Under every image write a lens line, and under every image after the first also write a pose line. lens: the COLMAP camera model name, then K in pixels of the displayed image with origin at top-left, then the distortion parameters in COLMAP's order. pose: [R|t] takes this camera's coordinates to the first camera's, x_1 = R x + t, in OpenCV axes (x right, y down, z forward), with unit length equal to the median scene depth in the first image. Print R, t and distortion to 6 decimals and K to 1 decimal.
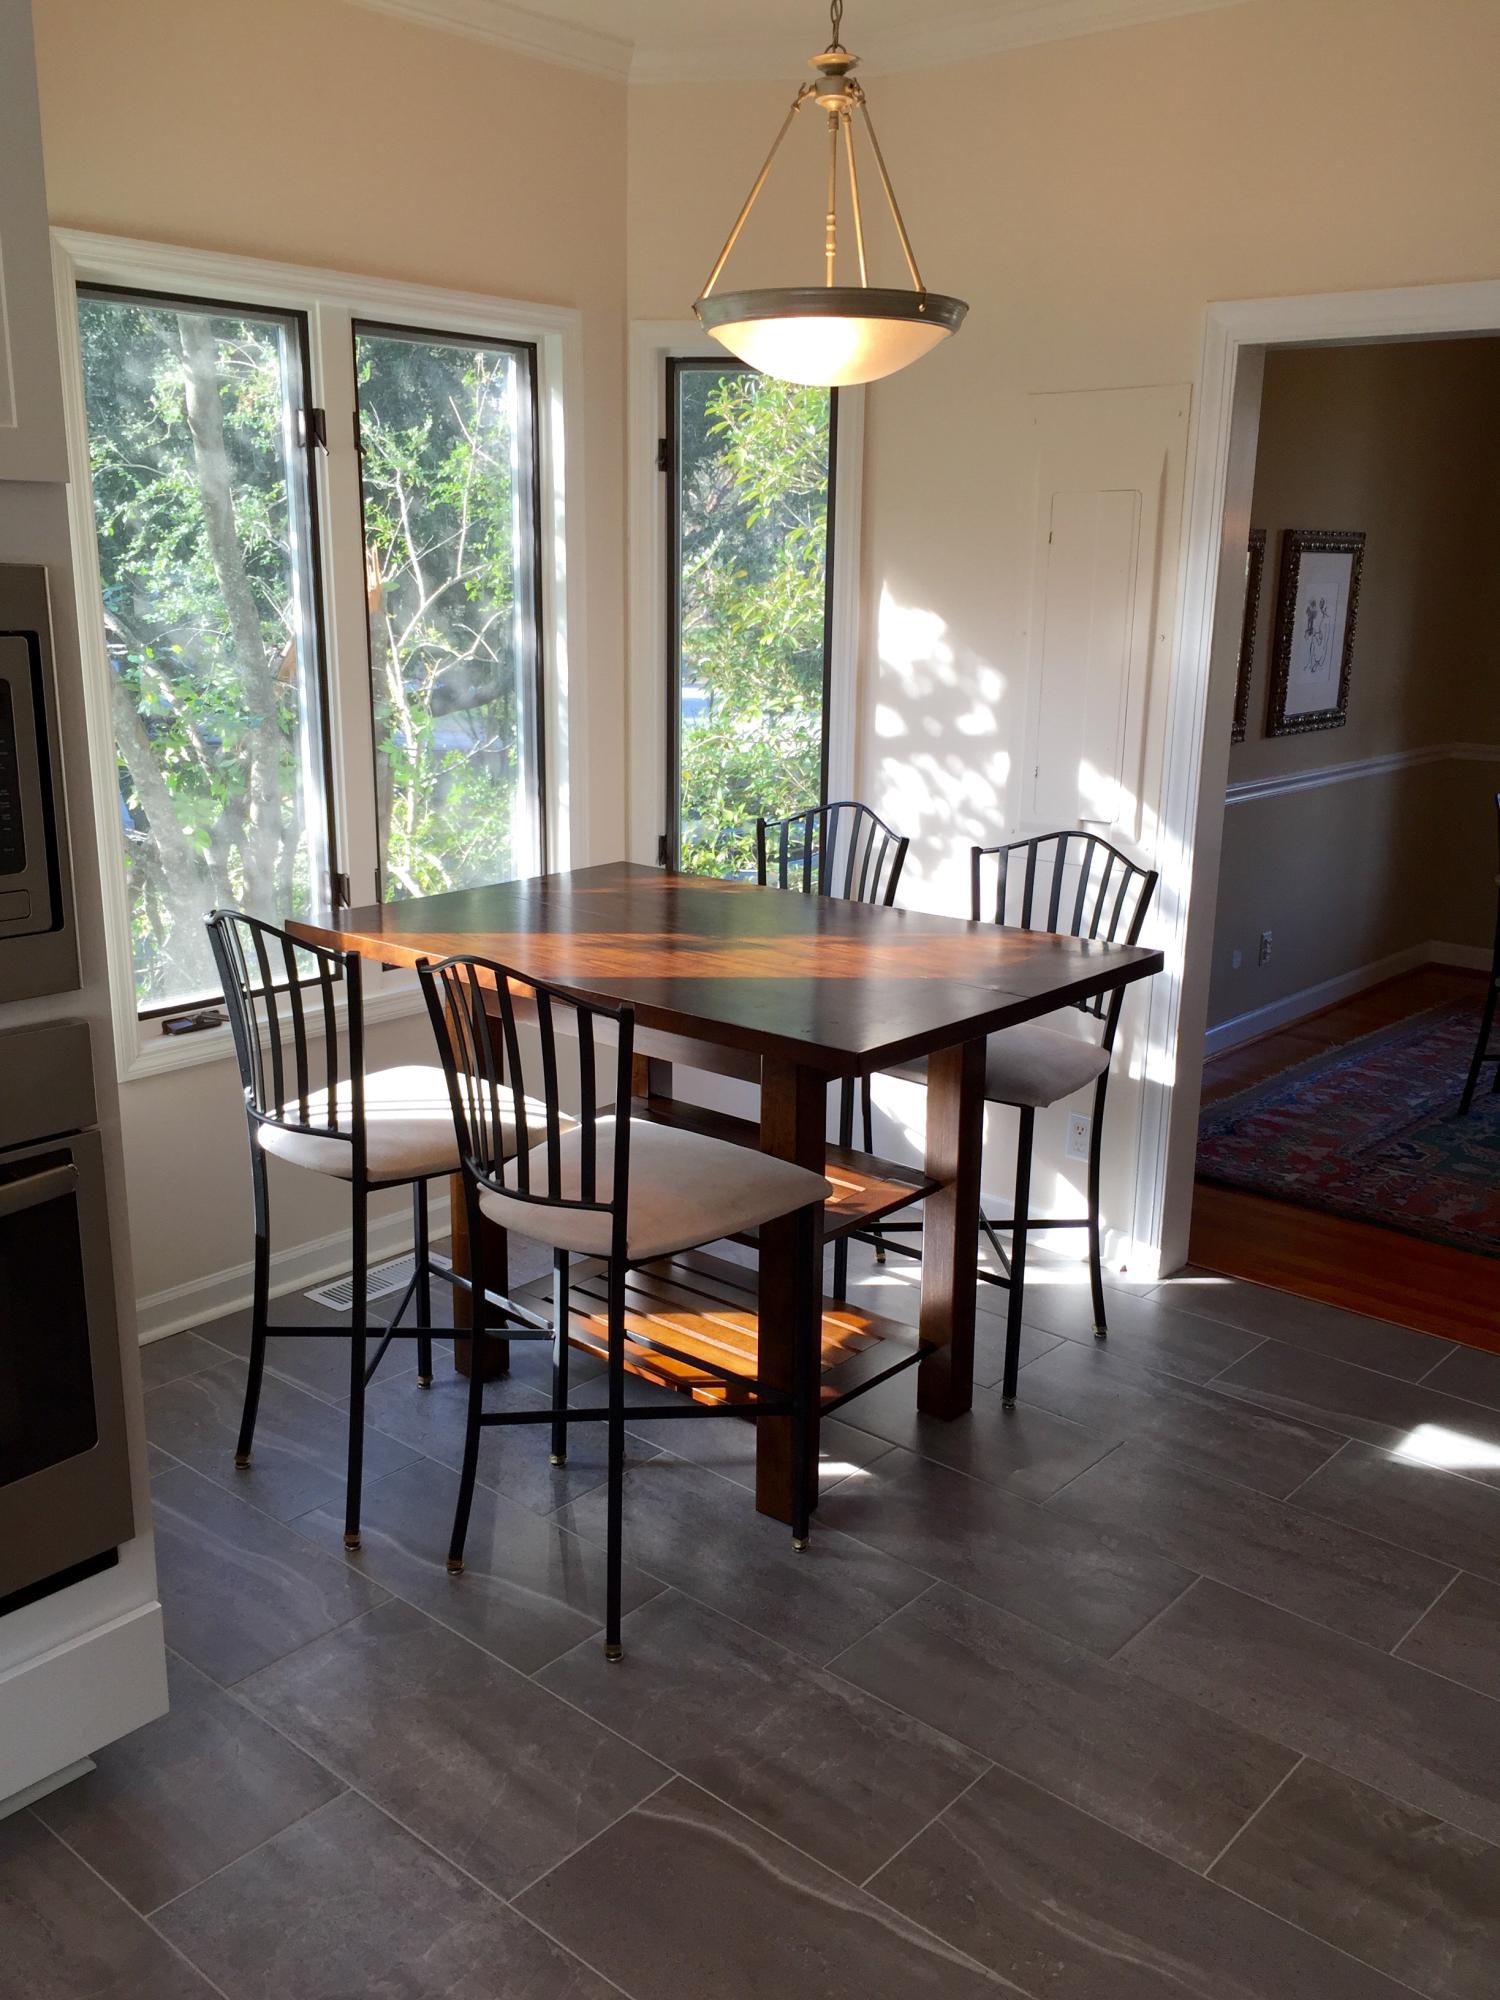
lens RADIAL K [[1709.8, 0, 750.7], [0, 1709.8, 1004.5], [0, 0, 1]] dist [0.044217, -0.031962]
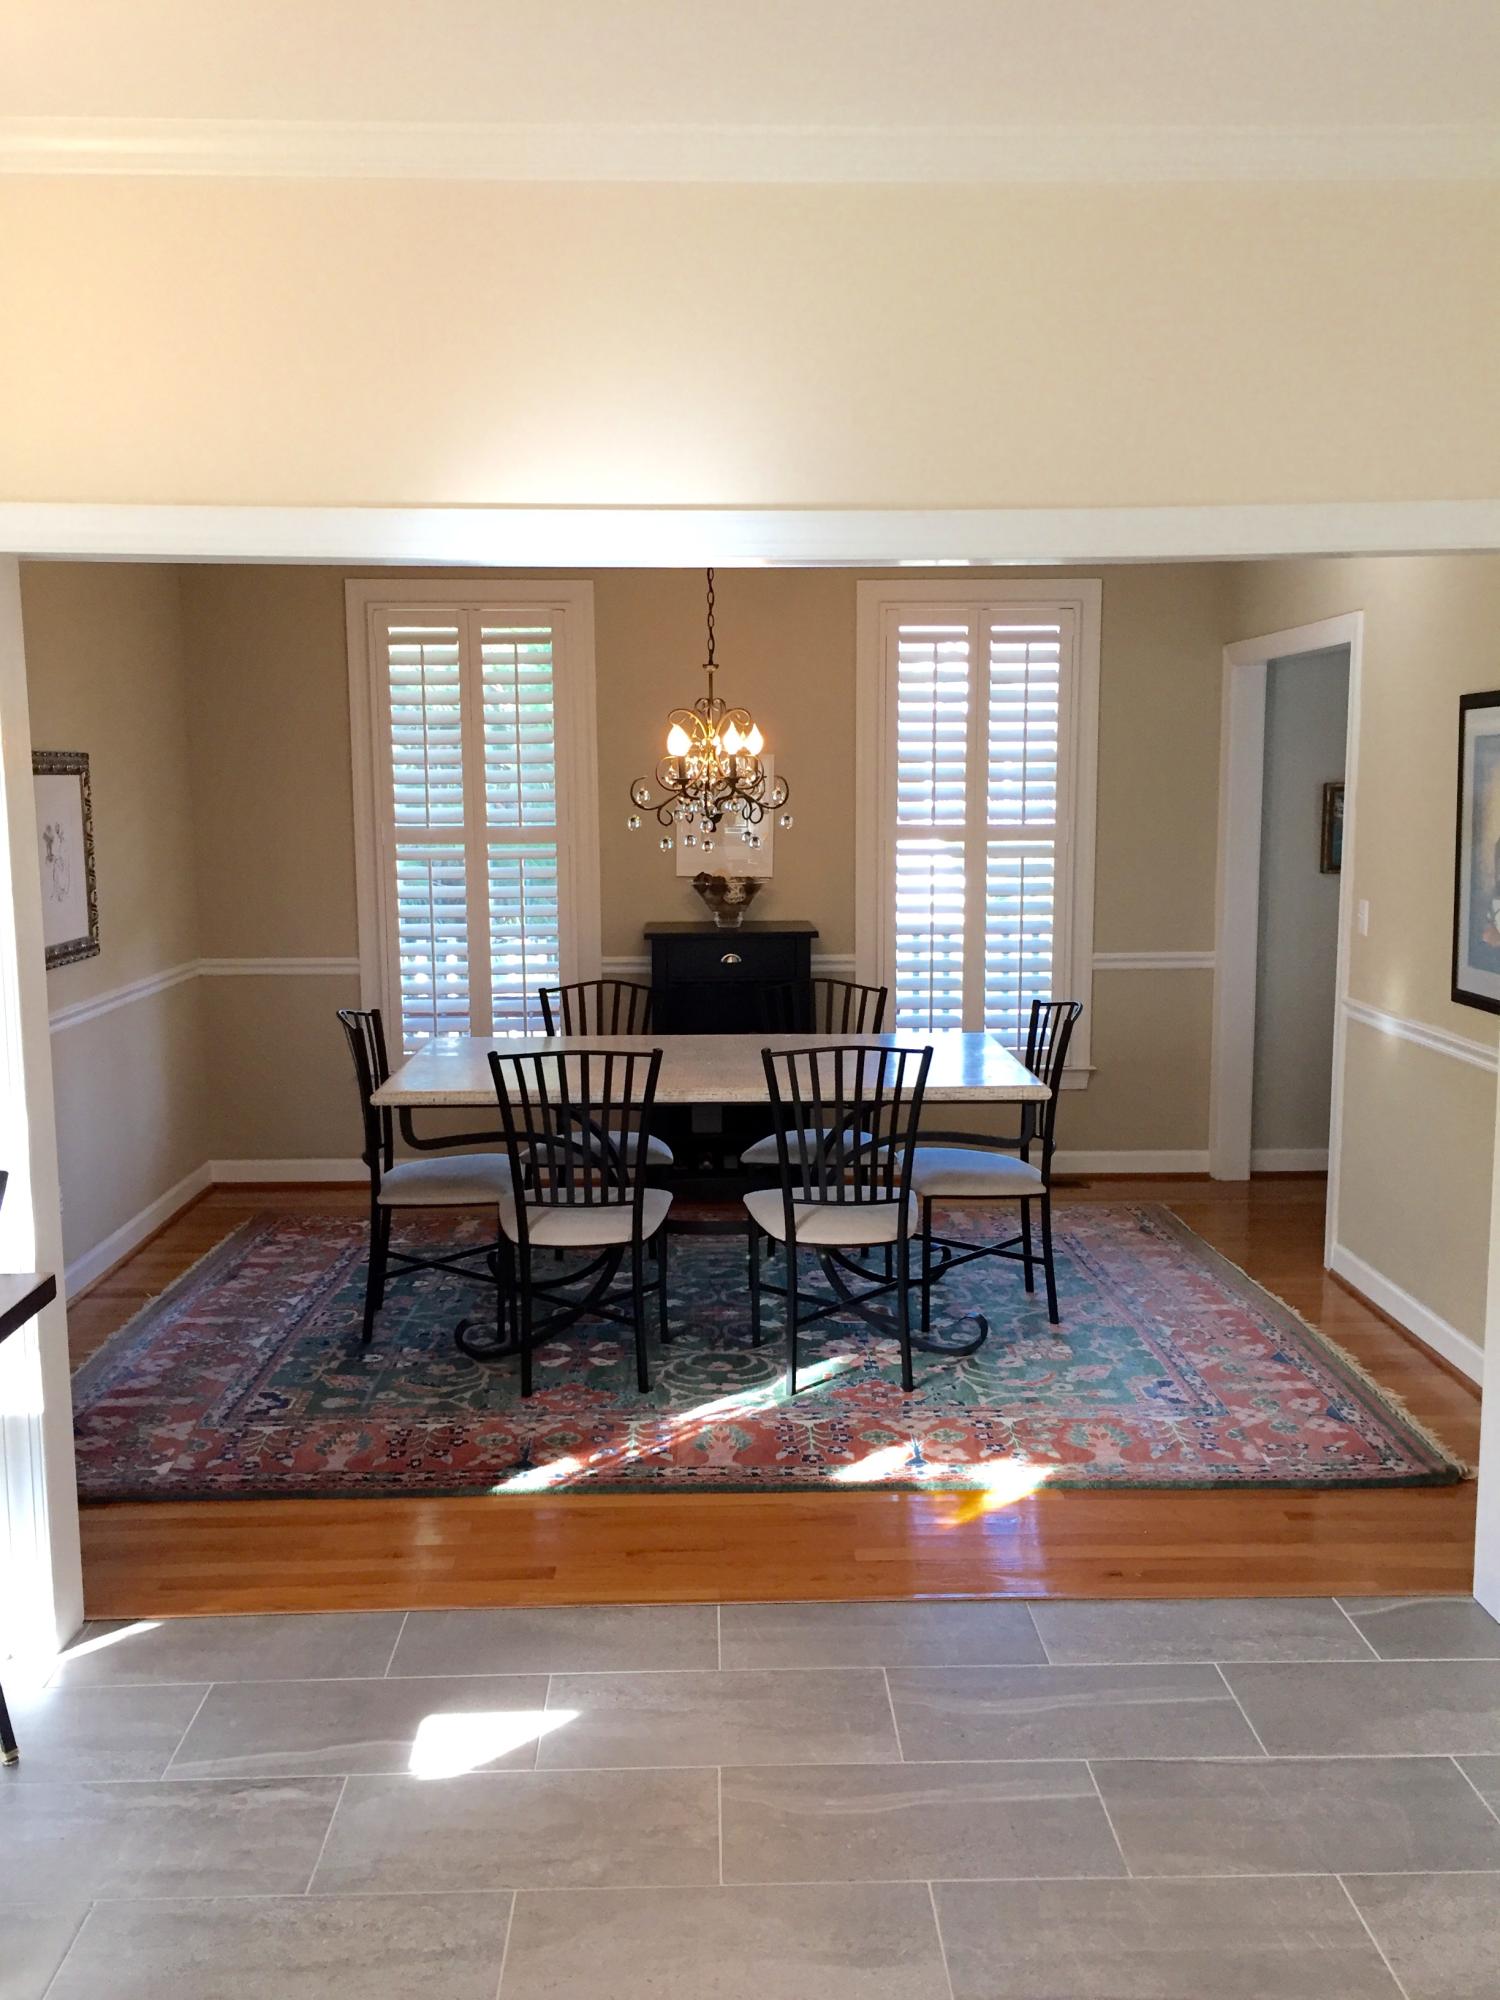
lens RADIAL K [[1709.8, 0, 754.3], [0, 1709.8, 993.0], [0, 0, 1]] dist [0.044217, -0.031962]
pose [[0.731136, -0.104585, 0.674168, -0.031885], [0.185982, 0.981307, -0.049465, -0.036346], [-0.656393, 0.161549, 0.736920, 0.103745]]
